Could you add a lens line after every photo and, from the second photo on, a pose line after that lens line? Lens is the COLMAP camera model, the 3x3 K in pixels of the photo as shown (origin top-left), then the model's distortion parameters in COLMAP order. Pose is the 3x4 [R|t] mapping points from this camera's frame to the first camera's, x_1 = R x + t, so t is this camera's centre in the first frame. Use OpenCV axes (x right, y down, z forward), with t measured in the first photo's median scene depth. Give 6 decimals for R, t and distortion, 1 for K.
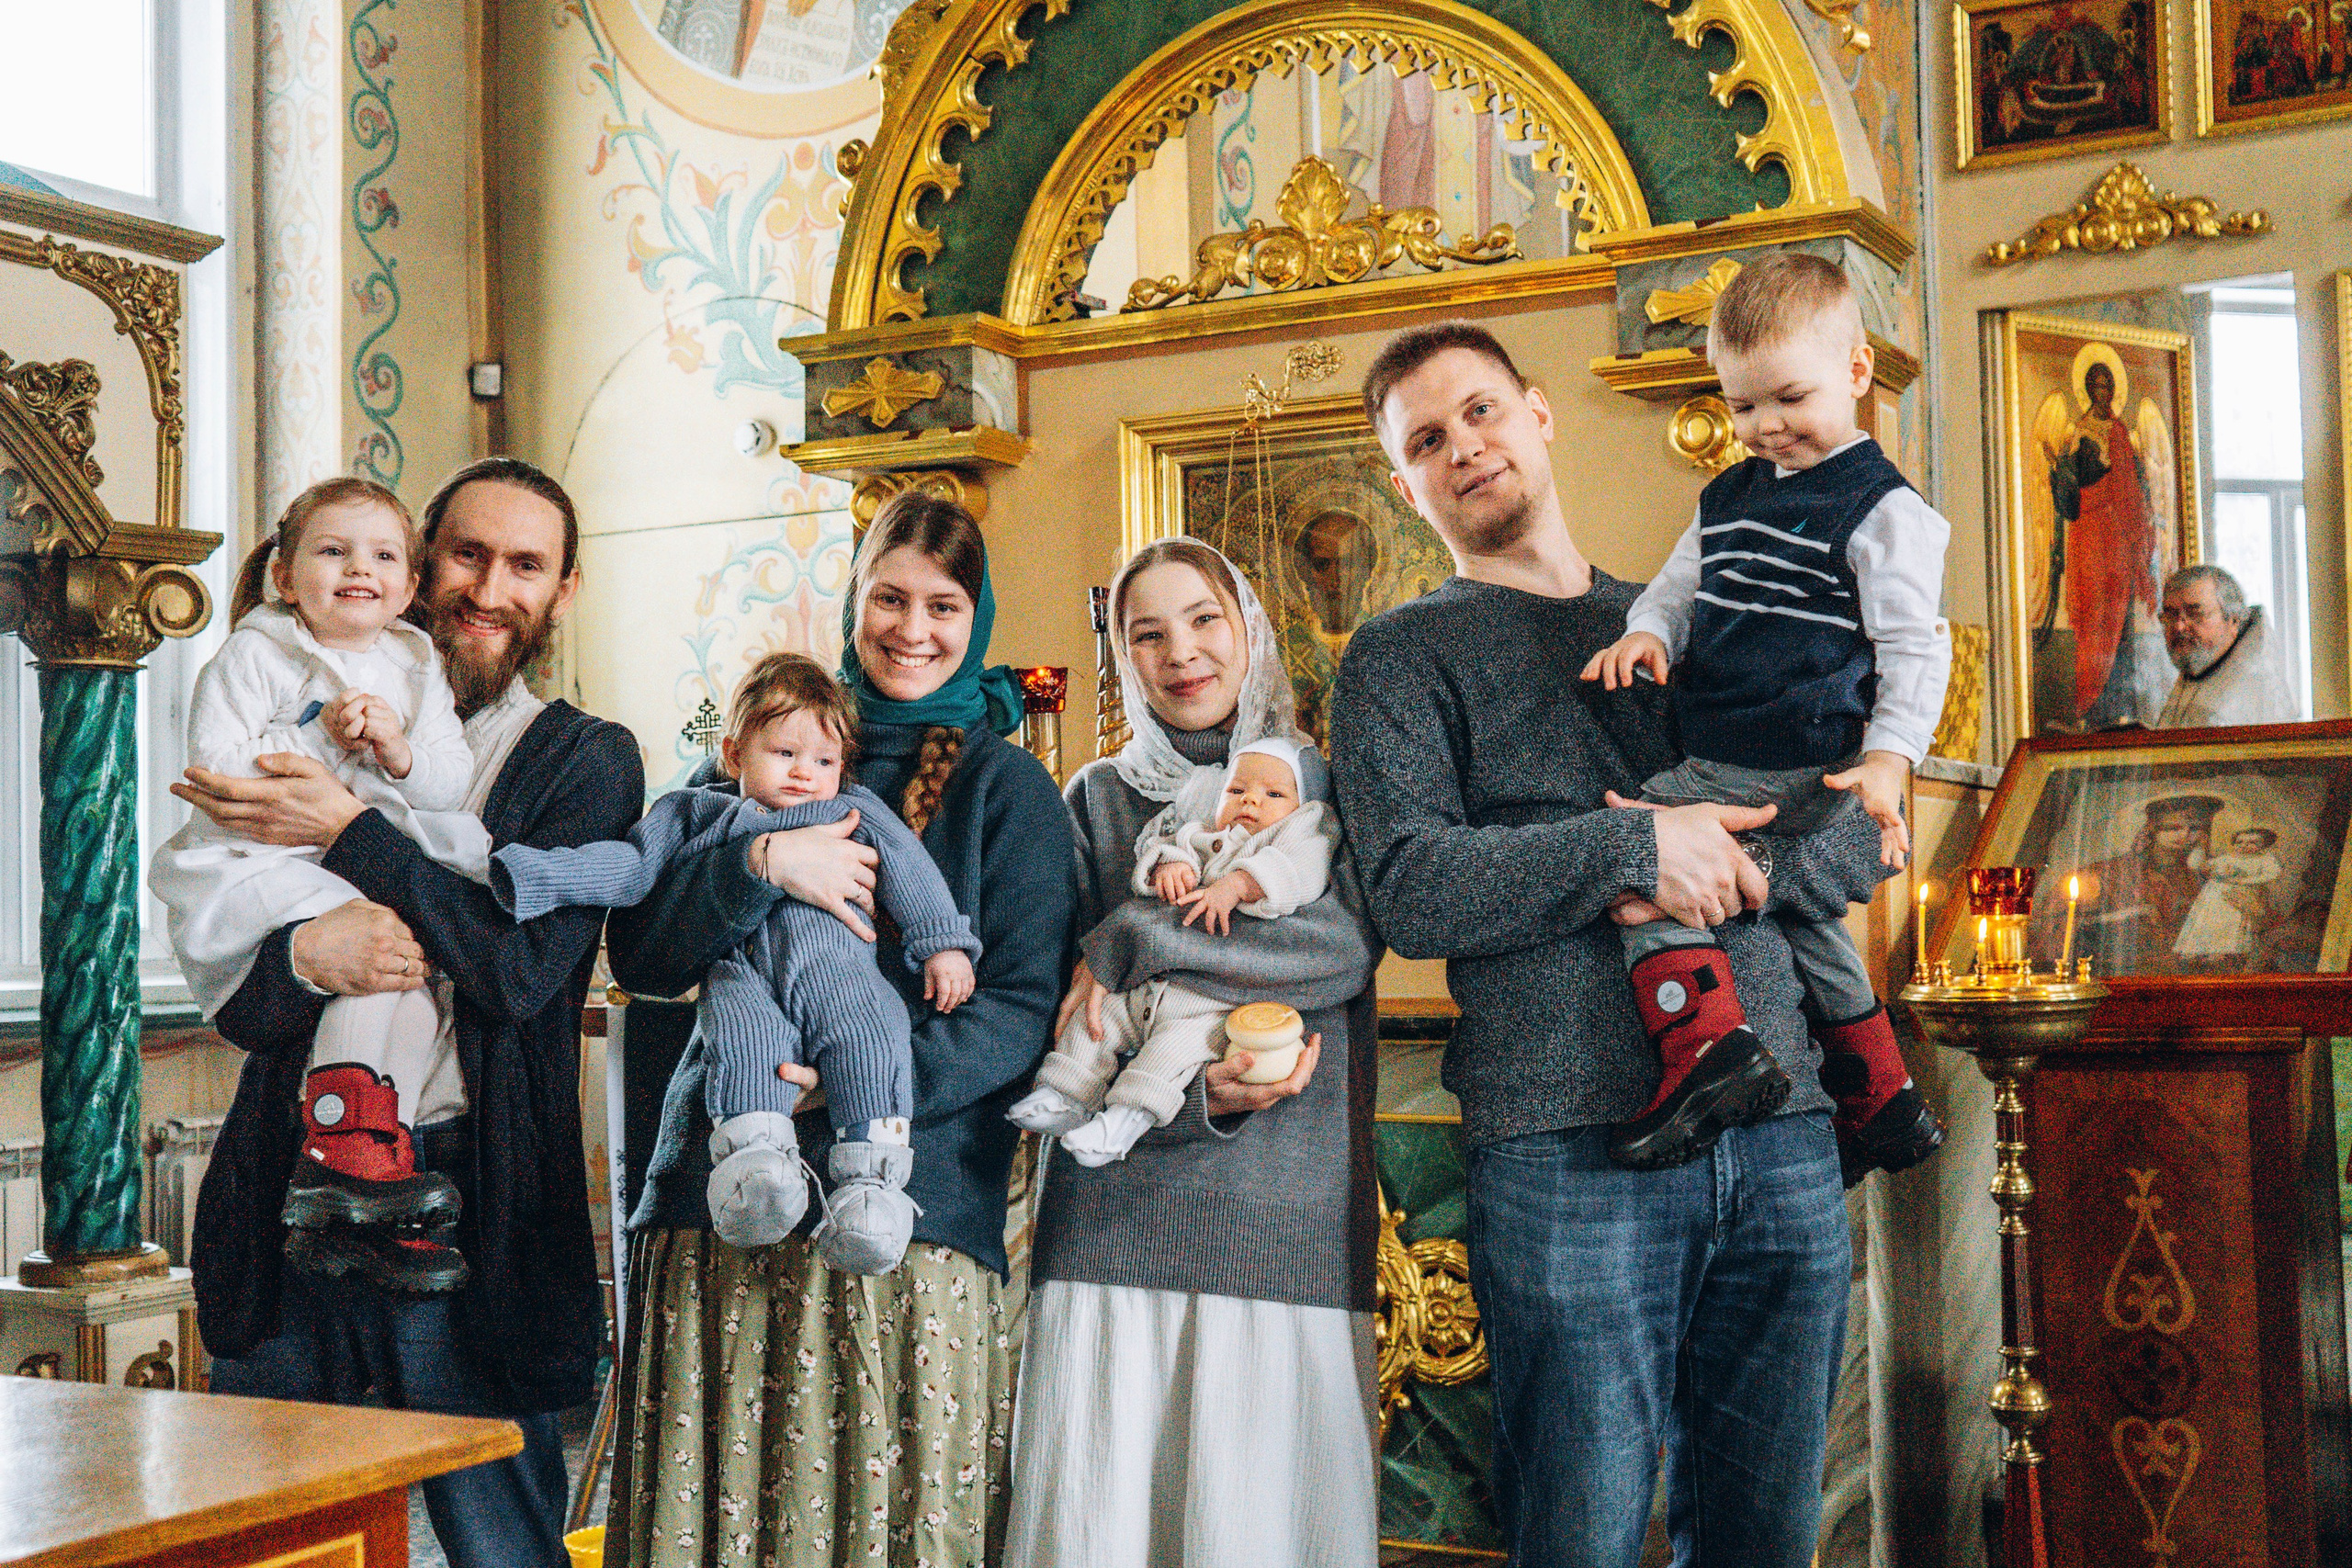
lens RADIAL K [[2878.9, 0, 1180.9], [0, 2878.9, 784.5], [0, 0, 1]] dist [-0.001973, 0.022449]
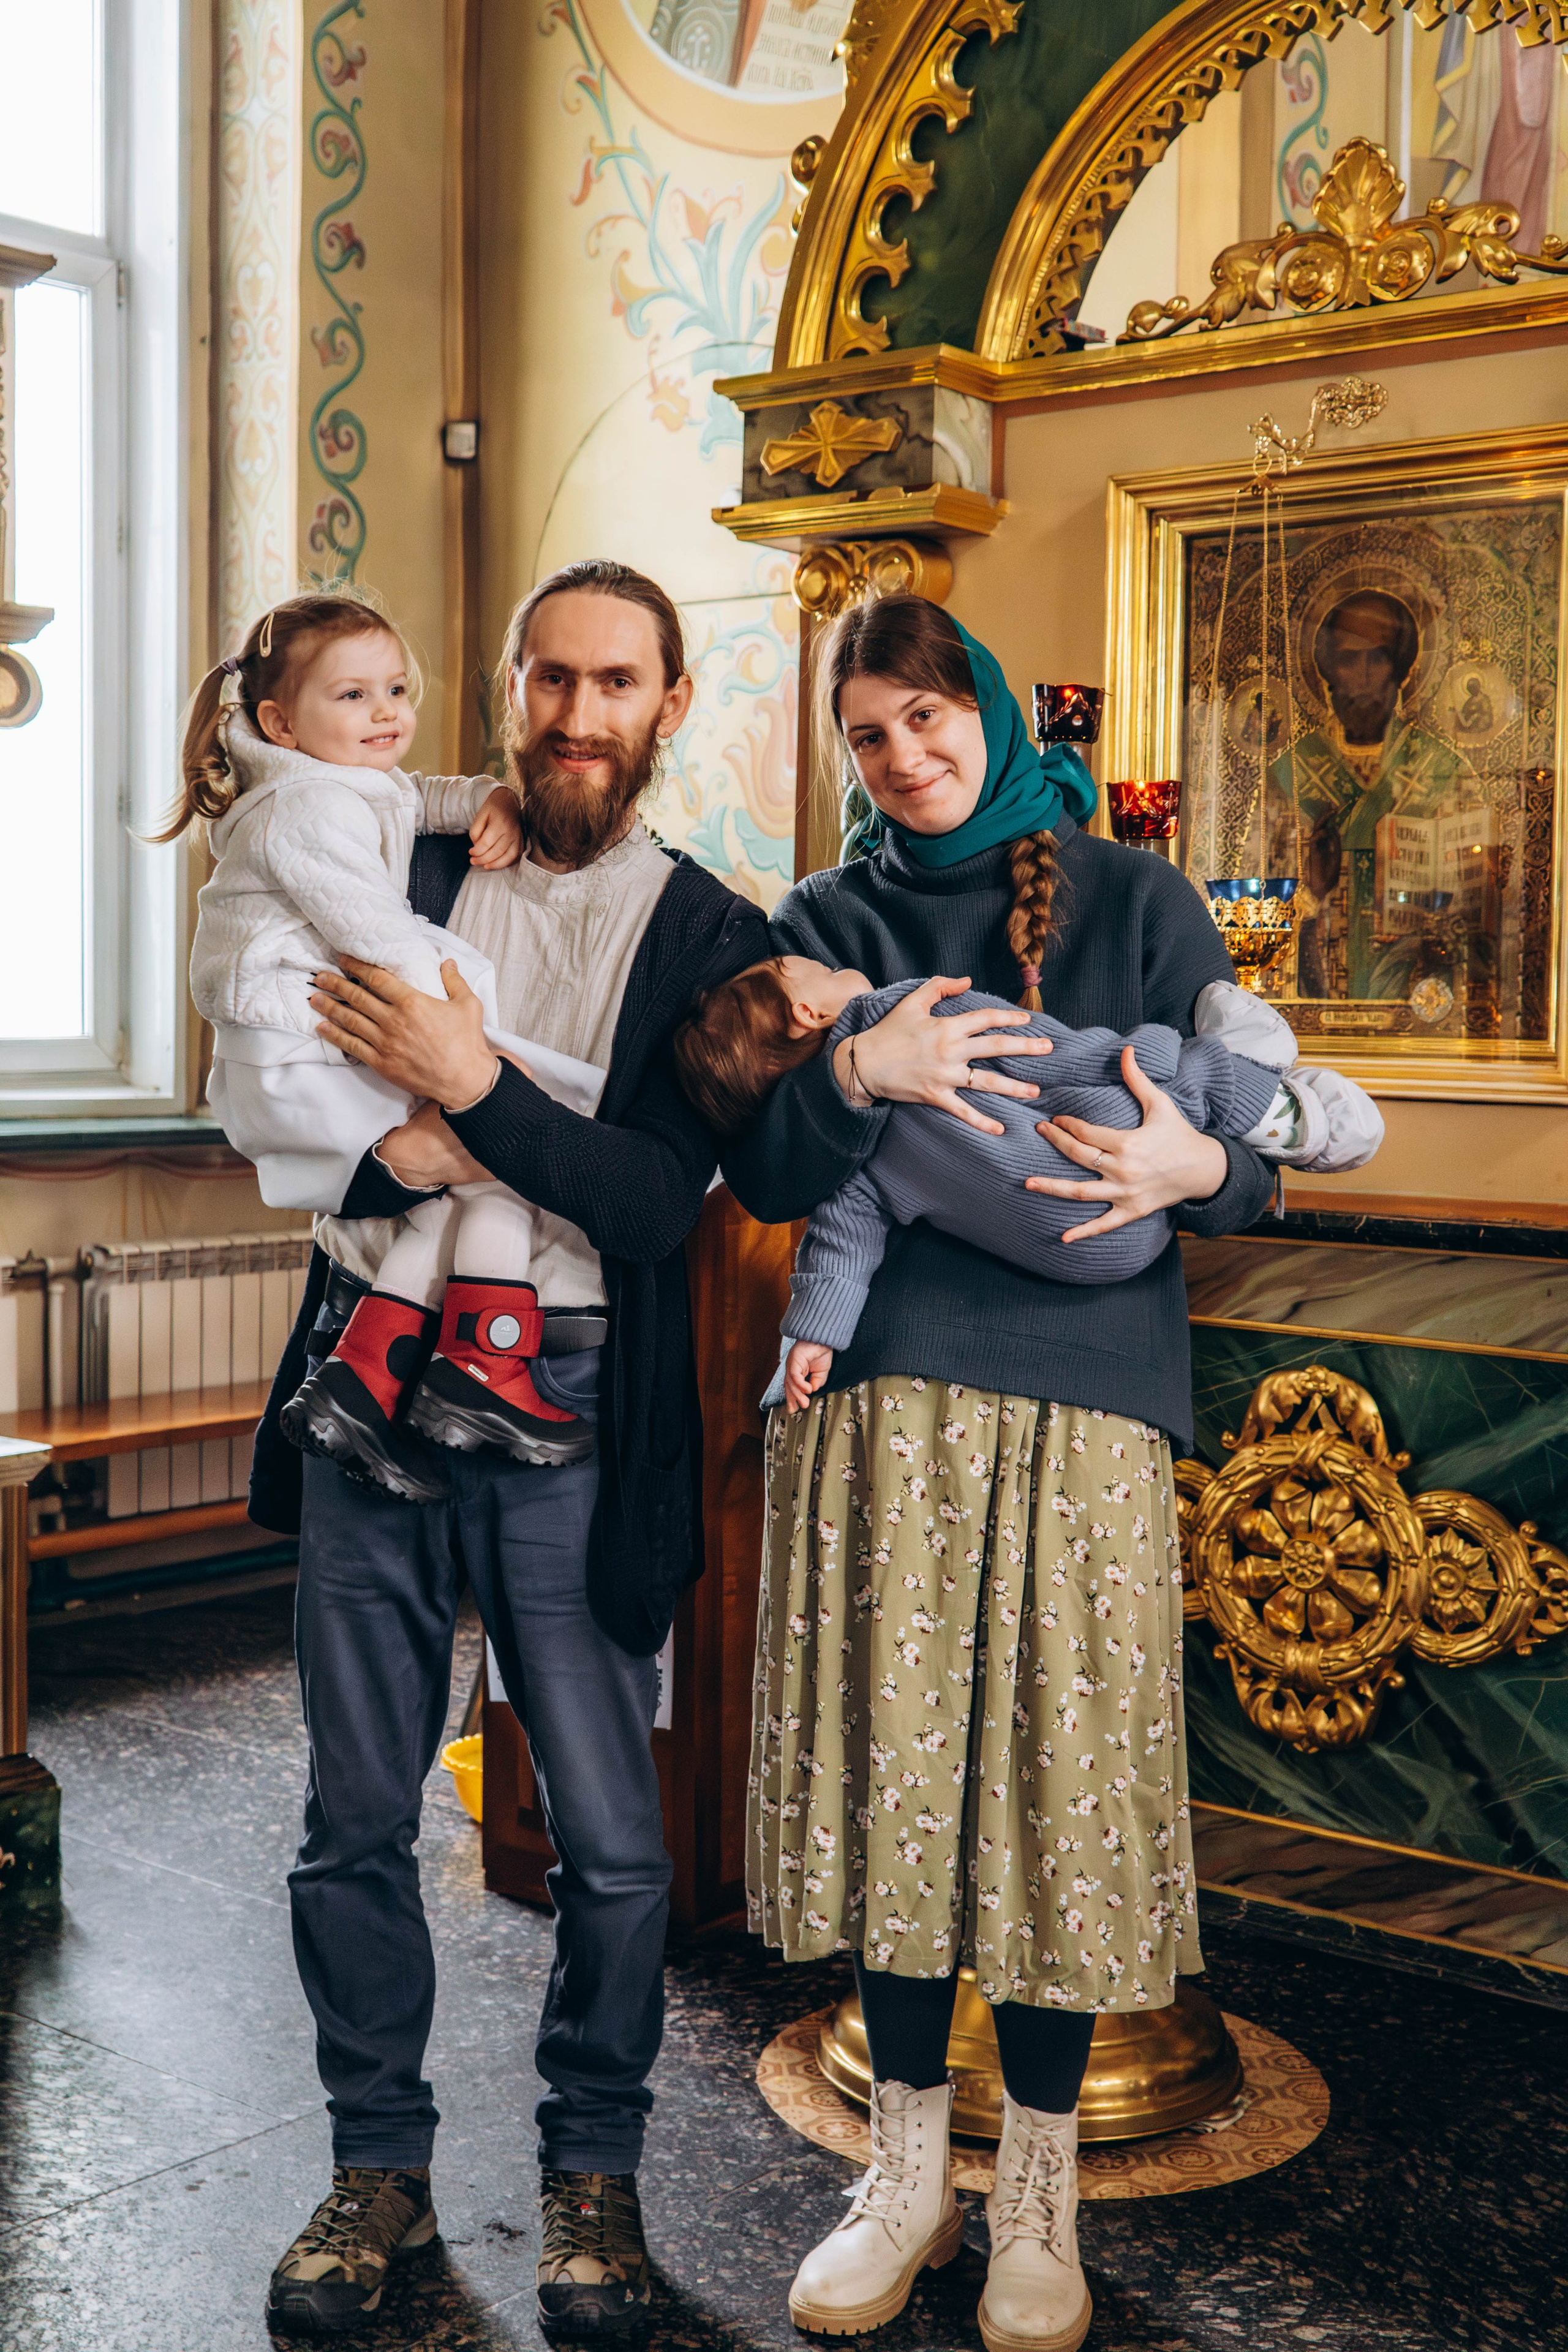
lens RADIAL K [[2886.2, 0, 784.0], [0, 2886.2, 1176.0], [0, 0, 1]] dist [0.008644, -0.032818]
pose [[0.983911, 0.043195, -0.173357, 0.039520], [-0.025110, 0.994135, 0.105191, -0.013164], [0.176884, -0.099146, 0.979225, 0.160199]]
